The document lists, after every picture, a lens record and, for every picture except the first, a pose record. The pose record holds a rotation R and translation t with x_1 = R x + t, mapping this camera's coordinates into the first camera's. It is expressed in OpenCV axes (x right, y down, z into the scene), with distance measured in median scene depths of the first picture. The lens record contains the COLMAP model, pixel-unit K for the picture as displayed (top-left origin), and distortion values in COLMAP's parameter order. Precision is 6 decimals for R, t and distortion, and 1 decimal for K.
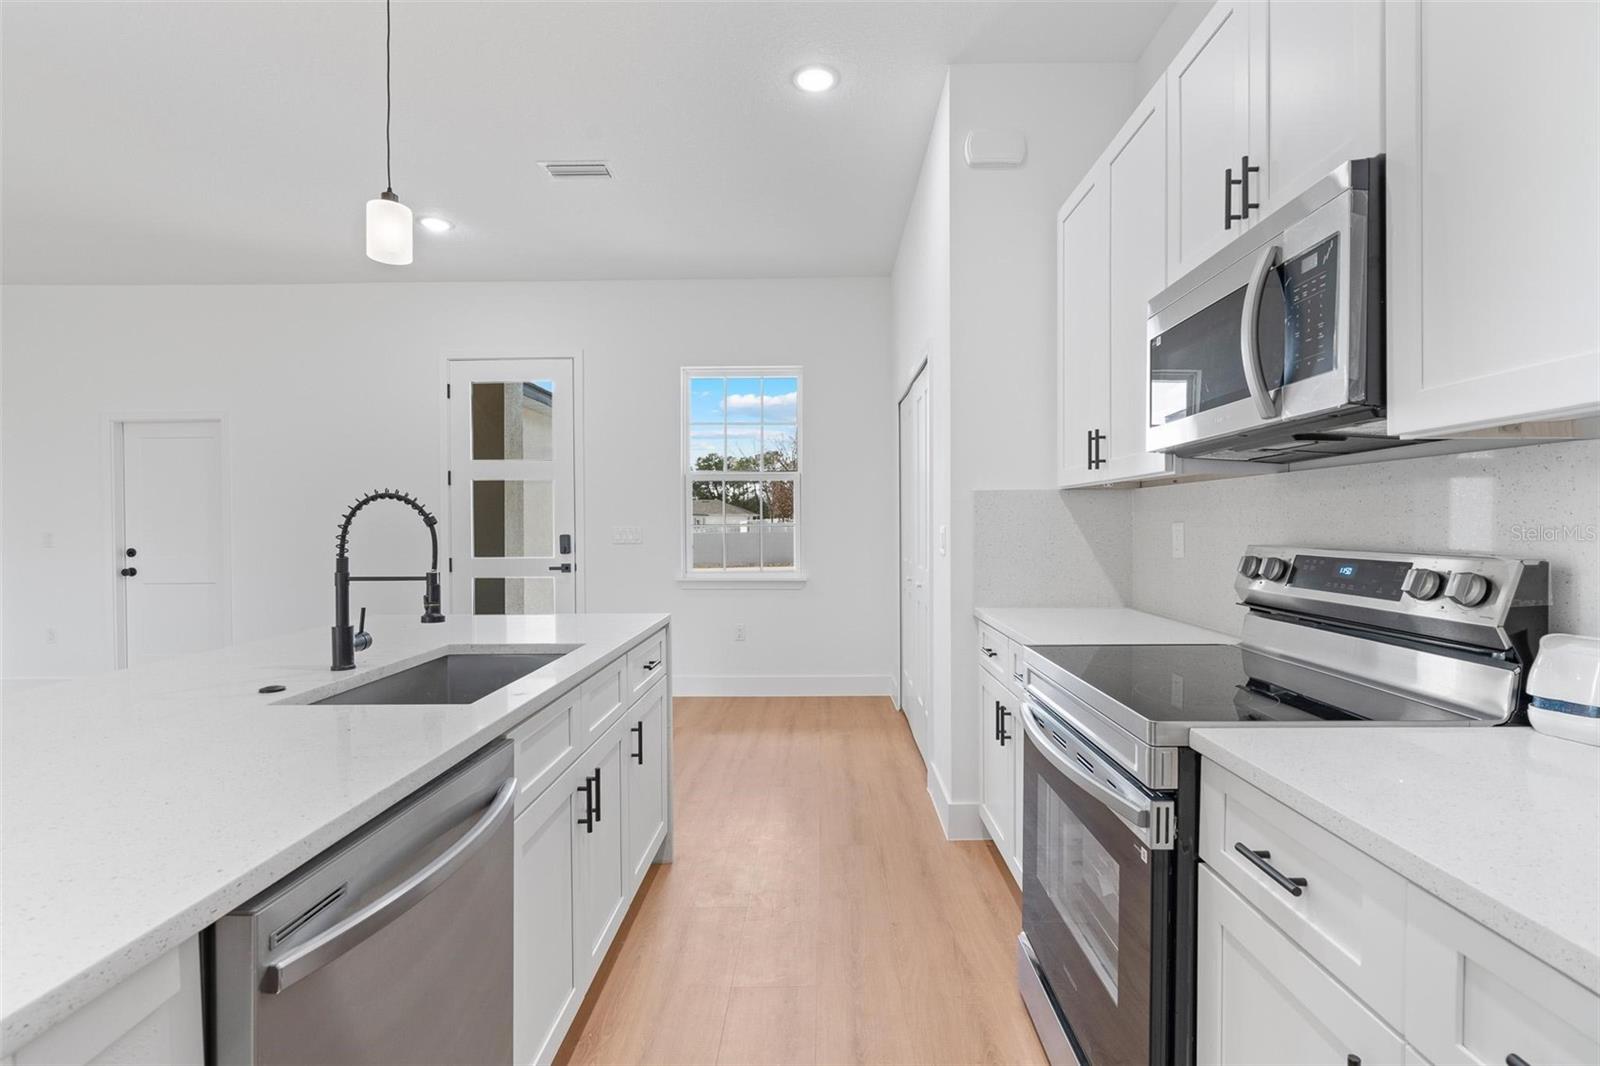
lens RADIAL K [[747.3, 0, 815.0], [0, 747.3, 533.6], [0, 0, 1]] dist [0.002297, 0.000125]
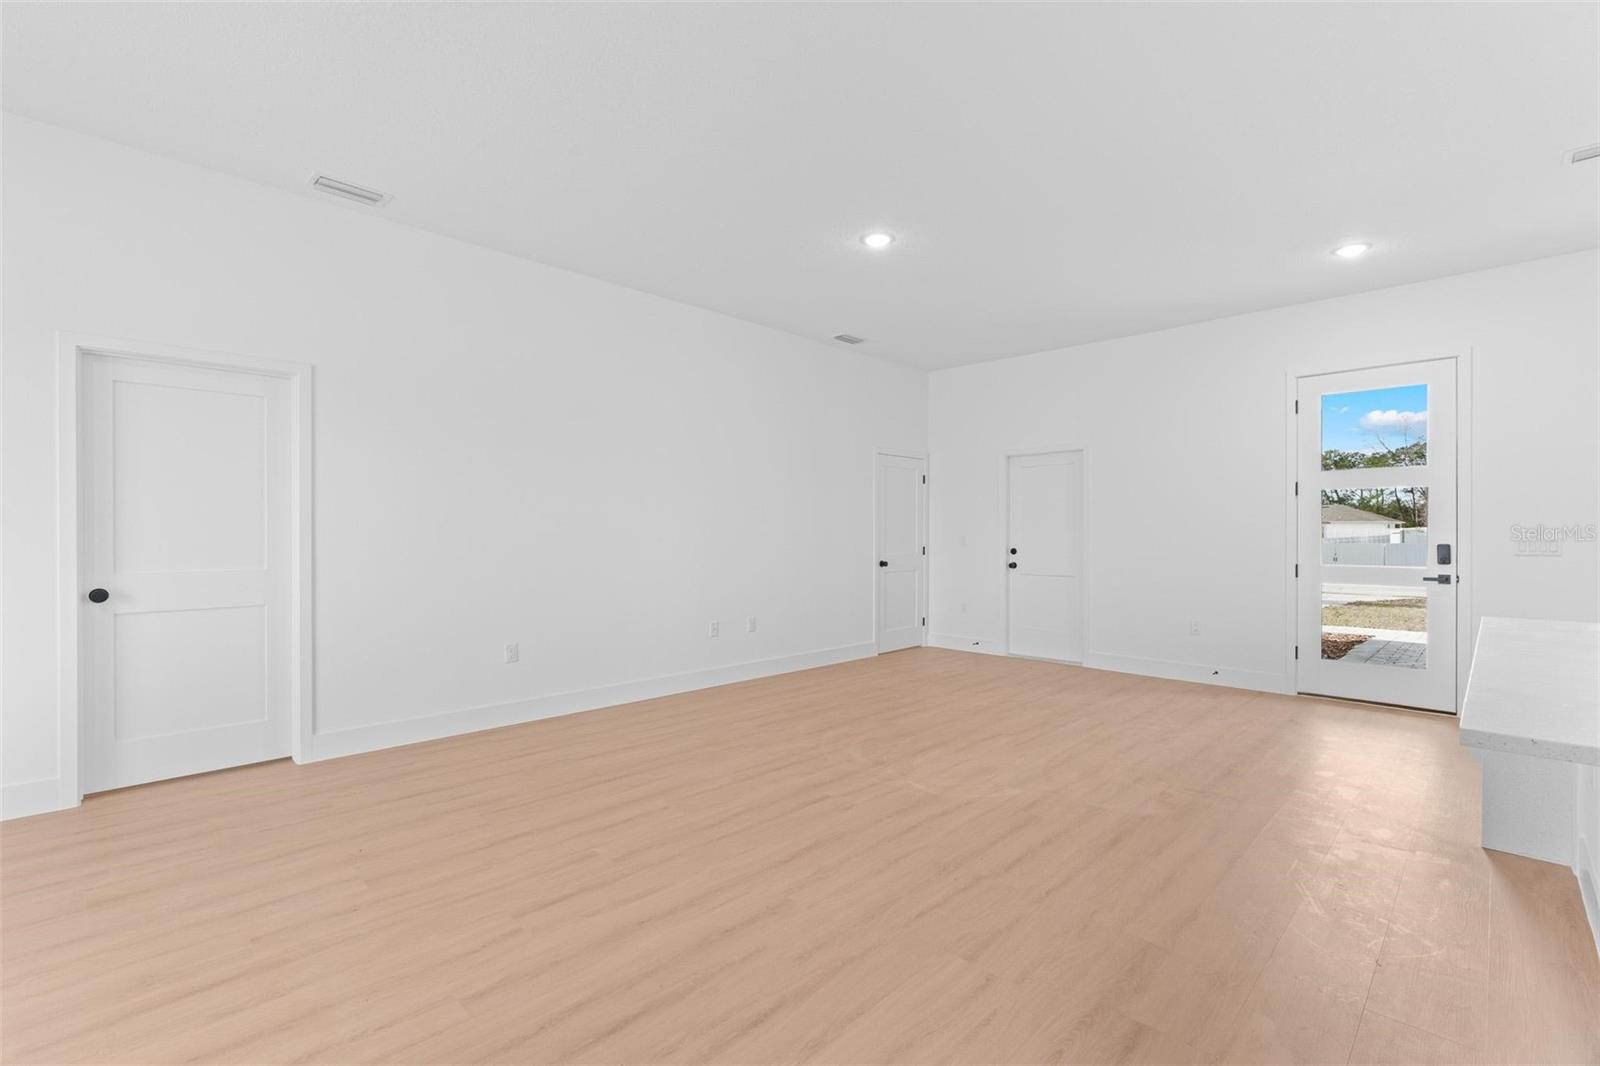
lens RADIAL K [[713.7, 0, 794.5], [0, 713.7, 535.5], [0, 0, 1]] dist [-0.009605, 0.003232]
pose [[0.713173, 0.010670, -0.700907, -0.355575], [-0.015926, 0.999873, -0.000985, 0.005402], [0.700807, 0.011865, 0.713252, -0.261168]]
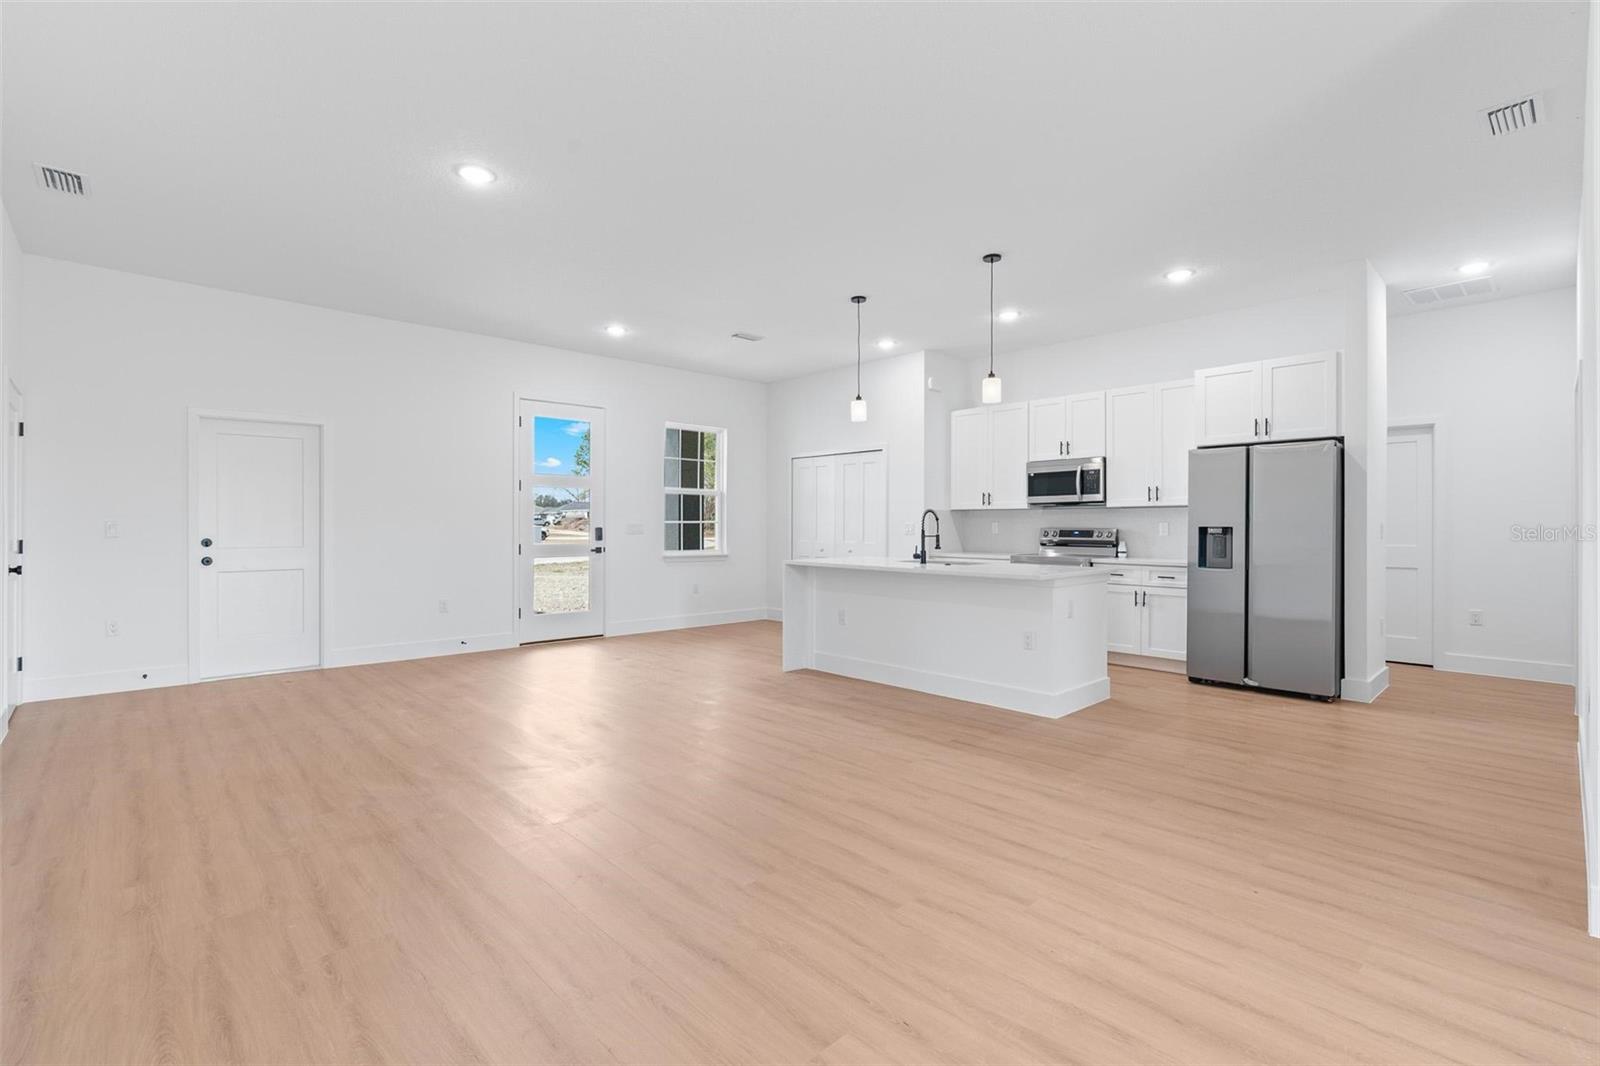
lens RADIAL K [[713.7, 0, 798.2], [0, 713.7, 527.3], [0, 0, 1]] dist [-0.009605, 0.003232]
pose [[0.728328, 0.005398, 0.685208, -1.232533], [0.002573, 0.999940, -0.010612, 0.020811], [-0.685224, 0.009491, 0.728271, -0.351710]]
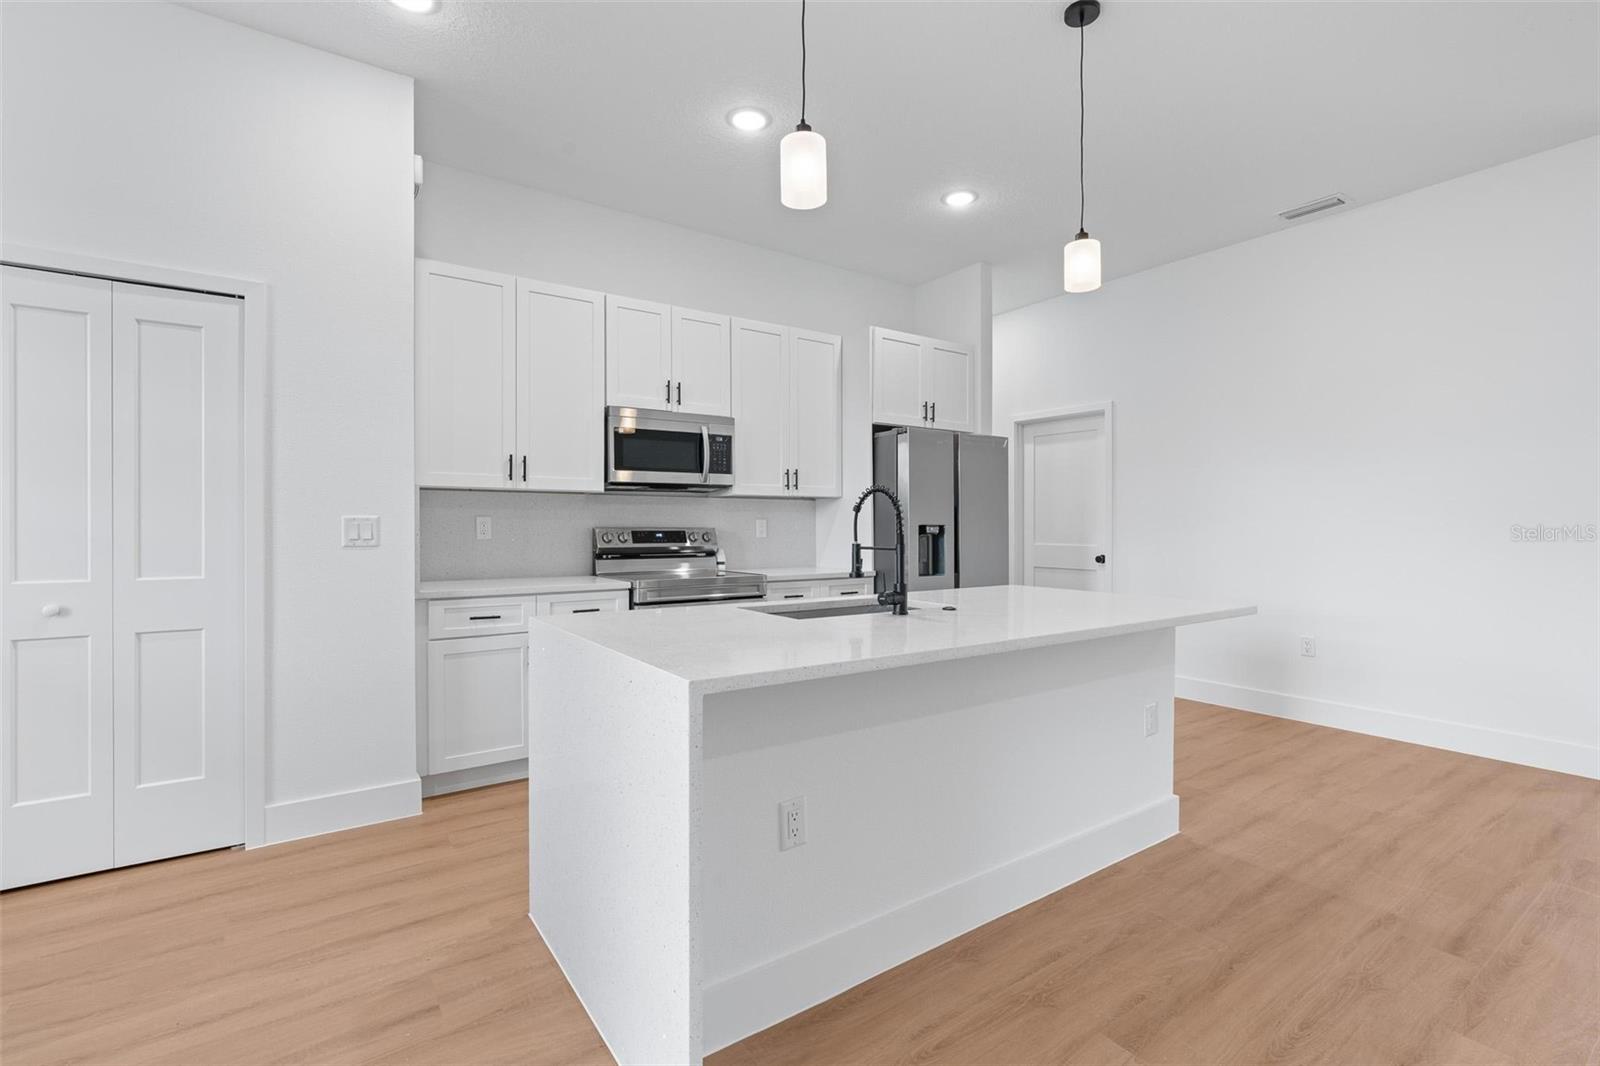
lens RADIAL K [[713.7, 0, 788.0], [0, 713.7, 535.1], [0, 0, 1]] dist [-0.009605, 0.003232]
pose [[-0.566348, -0.006631, 0.824140, -0.615695], [0.012269, 0.999789, 0.016476, 0.004376], [-0.824075, 0.019443, -0.566147, 0.743669]]
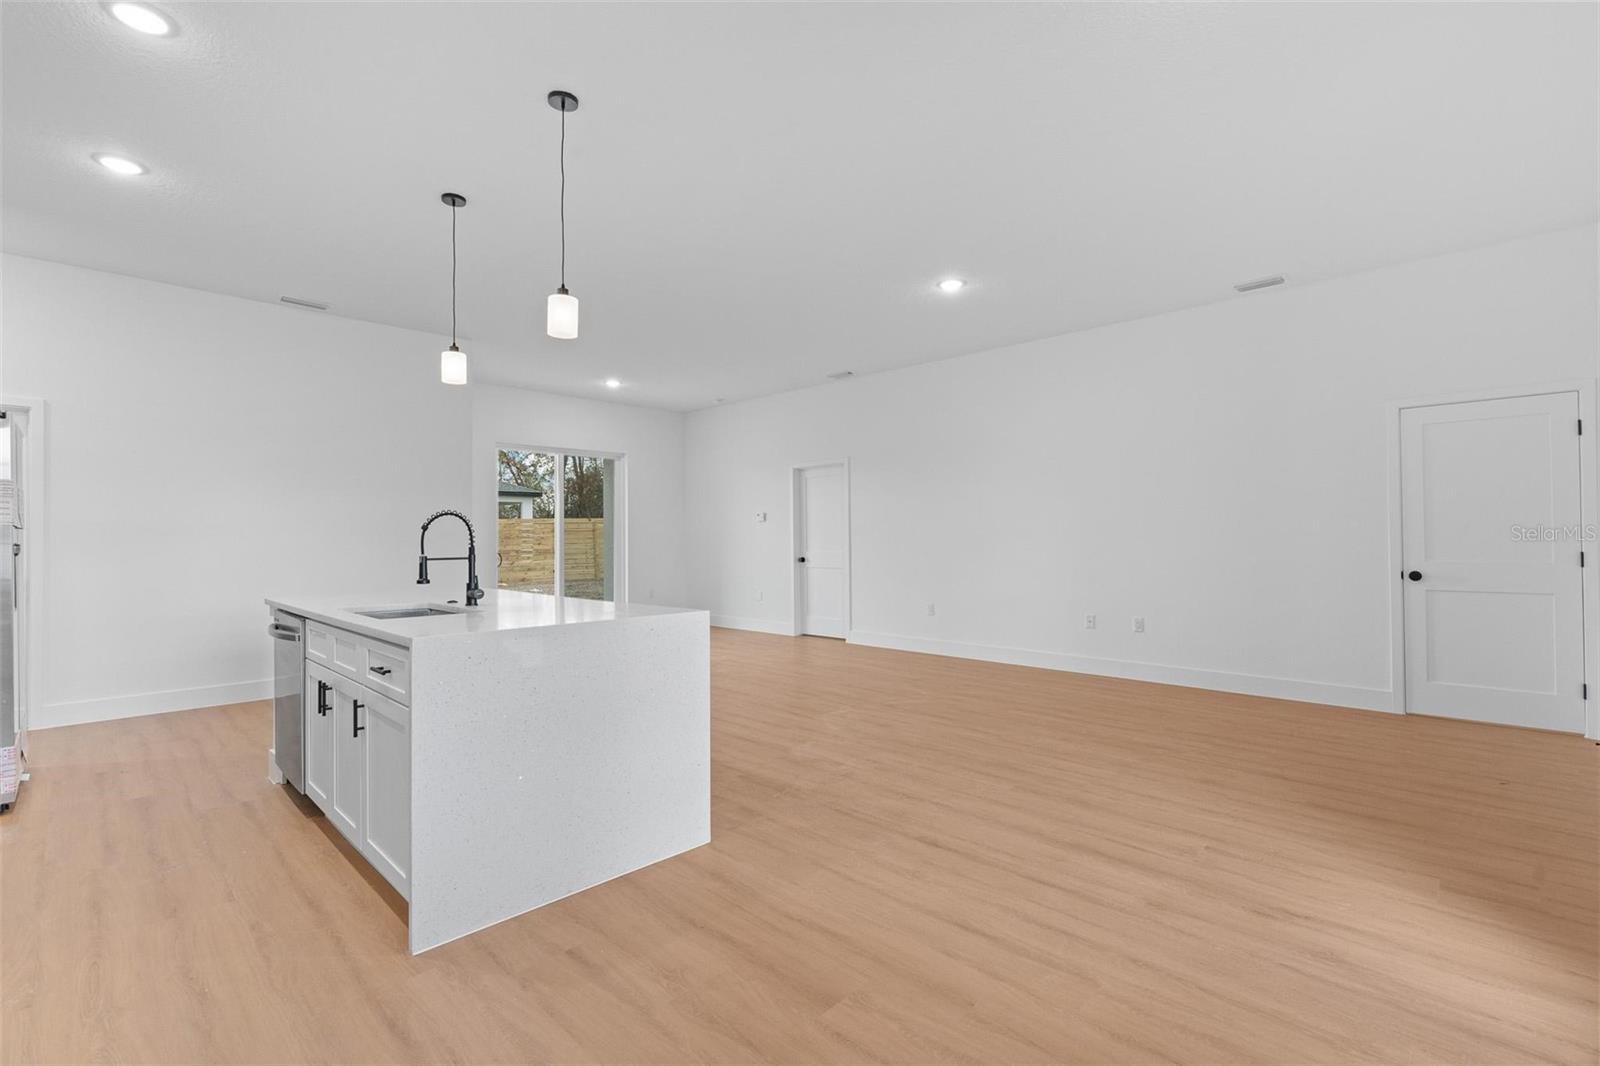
lens RADIAL K [[713.7, 0, 800.4], [0, 713.7, 530.6], [0, 0, 1]] dist [-0.009605, 0.003232]
pose [[-0.695663, 0.001846, -0.718366, 0.036344], [0.000984, 0.999998, 0.001617, -0.004489], [0.718367, 0.000419, -0.695664, 1.114201]]
